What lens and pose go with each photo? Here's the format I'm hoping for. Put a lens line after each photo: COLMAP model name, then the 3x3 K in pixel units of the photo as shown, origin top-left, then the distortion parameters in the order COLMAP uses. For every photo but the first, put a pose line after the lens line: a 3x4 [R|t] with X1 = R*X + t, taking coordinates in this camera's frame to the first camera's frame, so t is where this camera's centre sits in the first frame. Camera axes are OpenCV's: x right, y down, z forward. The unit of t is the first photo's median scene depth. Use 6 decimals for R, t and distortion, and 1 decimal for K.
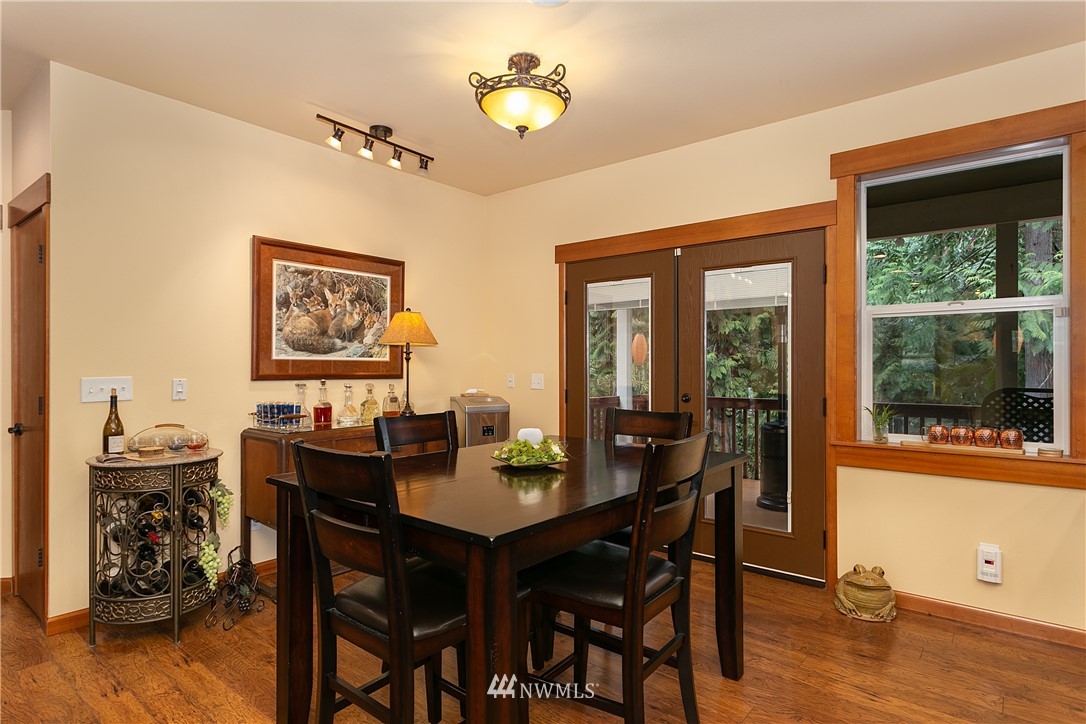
lens RADIAL K [[587.2, 0, 536.3], [0, 587.2, 363.5], [0, 0, 1]] dist [-0.001570, 0.000698]
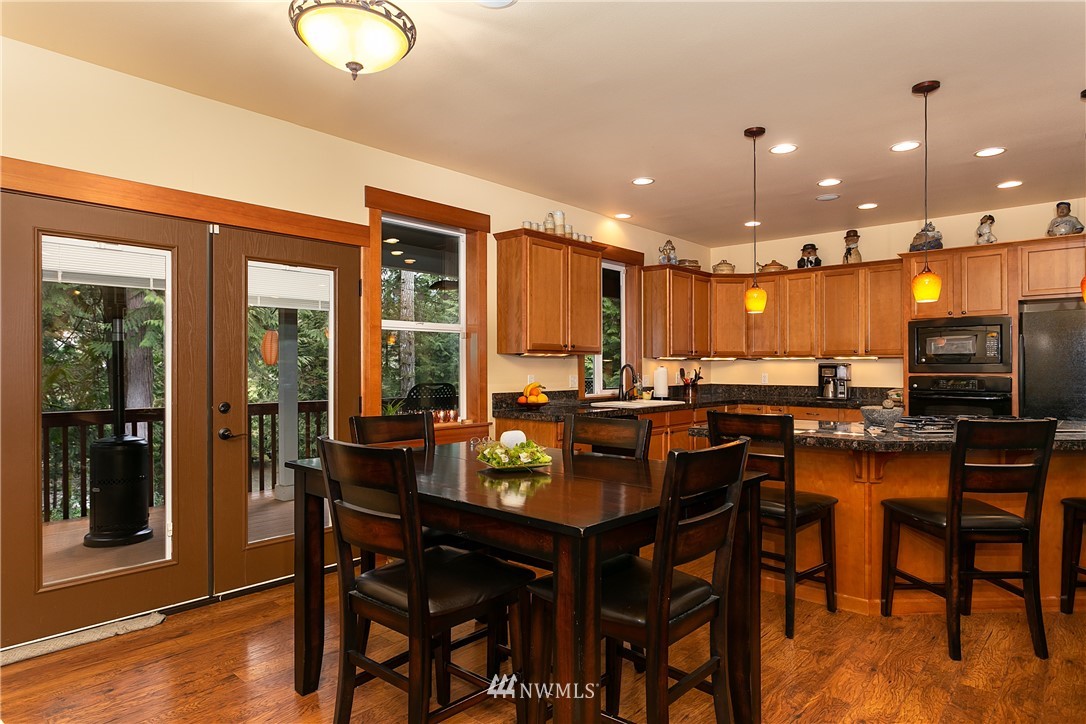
lens RADIAL K [[643.2, 0, 534.4], [0, 643.2, 366.3], [0, 0, 1]] dist [-0.001344, 0.000531]
pose [[0.040900, 0.003355, 0.999158, -0.649398], [-0.002435, 0.999992, -0.003259, 0.001924], [-0.999160, -0.002300, 0.040908, 0.537847]]
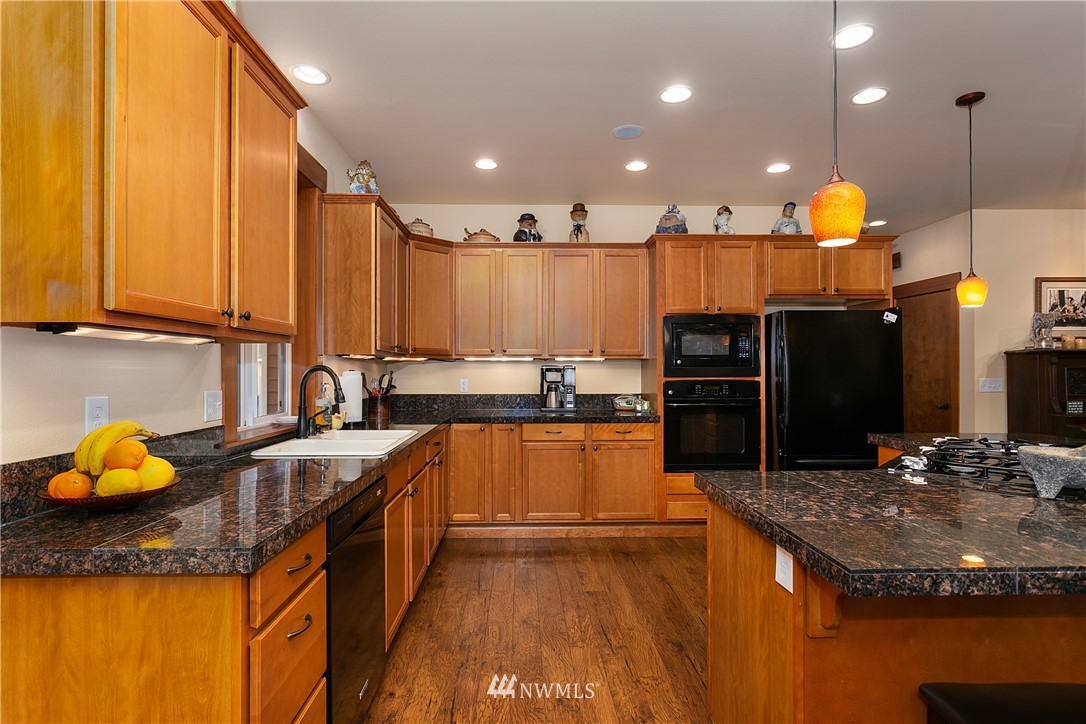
lens RADIAL K [[559.5, 0, 545.8], [0, 559.5, 360.7], [0, 0, 1]] dist [0.006867, 0.002517]
pose [[-0.666367, 0.014831, 0.745477, 0.240435], [0.001054, 0.999820, -0.018949, -0.001569], [-0.745623, -0.011841, -0.666262, 0.630965]]
